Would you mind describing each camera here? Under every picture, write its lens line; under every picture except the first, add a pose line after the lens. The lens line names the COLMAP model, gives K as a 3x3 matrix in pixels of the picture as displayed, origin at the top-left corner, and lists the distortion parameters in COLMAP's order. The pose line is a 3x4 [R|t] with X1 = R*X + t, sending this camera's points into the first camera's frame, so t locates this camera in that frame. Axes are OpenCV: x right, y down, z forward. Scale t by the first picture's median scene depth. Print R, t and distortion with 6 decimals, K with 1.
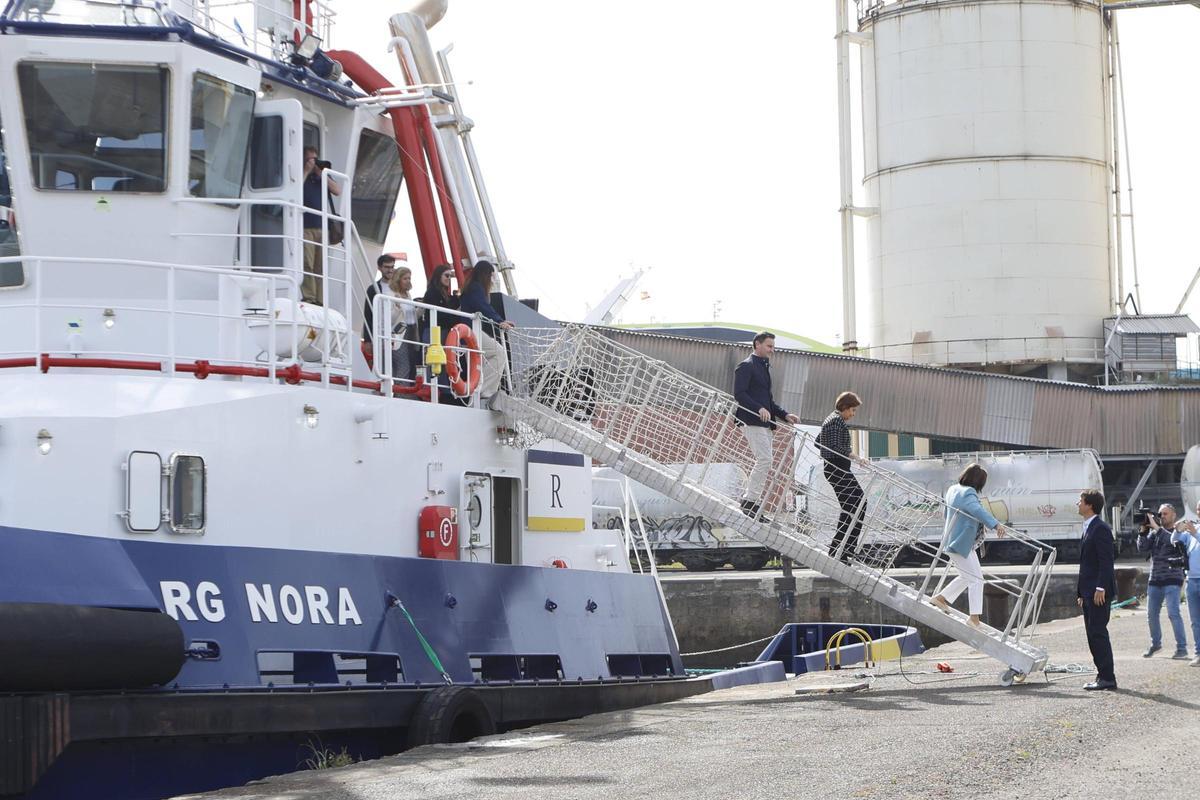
lens RADIAL K [[2350.0, 0, 600.0], [0, 2350.0, 400.0], [0, 0, 1]] dist [-0.013436, -0.028327]
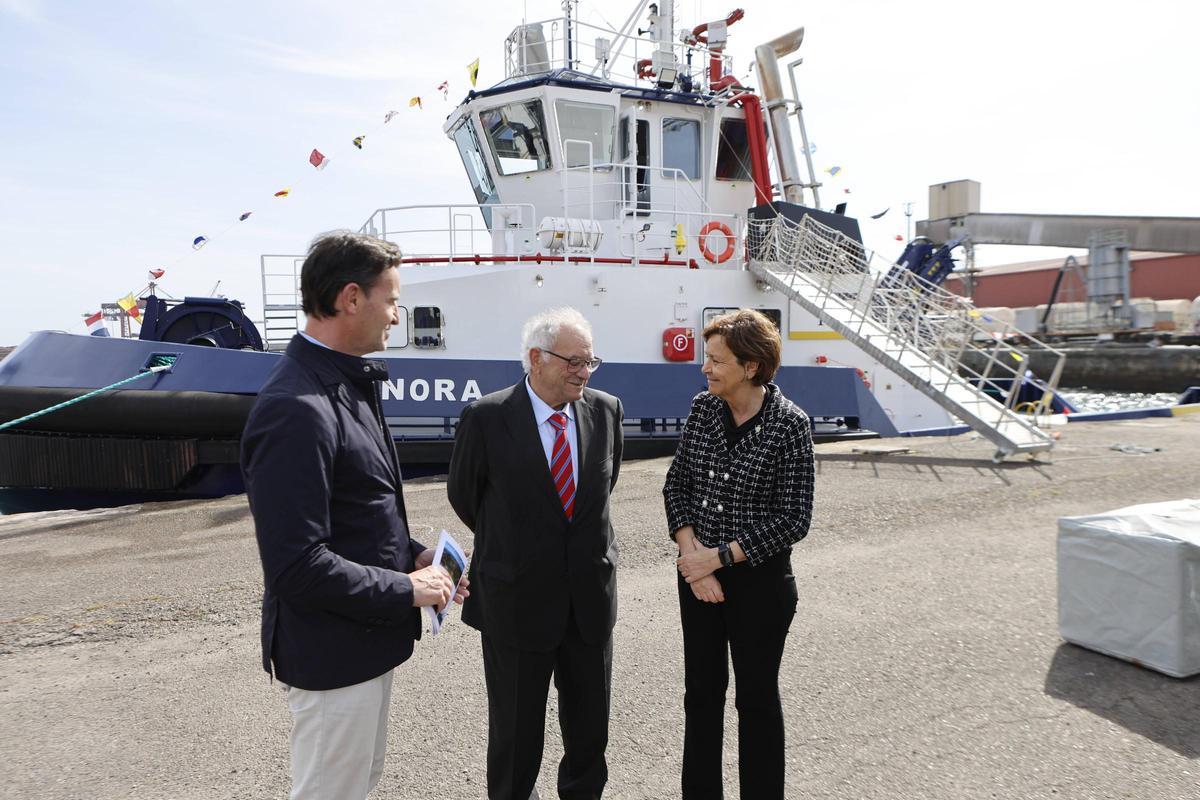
lens RADIAL K [[807.6, 0, 600.0], [0, 807.6, 400.0], [0, 0, 1]] dist [-0.000773, 0.001503]
pose [[0.715217, 0.049410, -0.697154, 0.317477], [0.052770, 0.990833, 0.124362, 0.020632], [0.696908, -0.125735, 0.706053, 0.531814]]
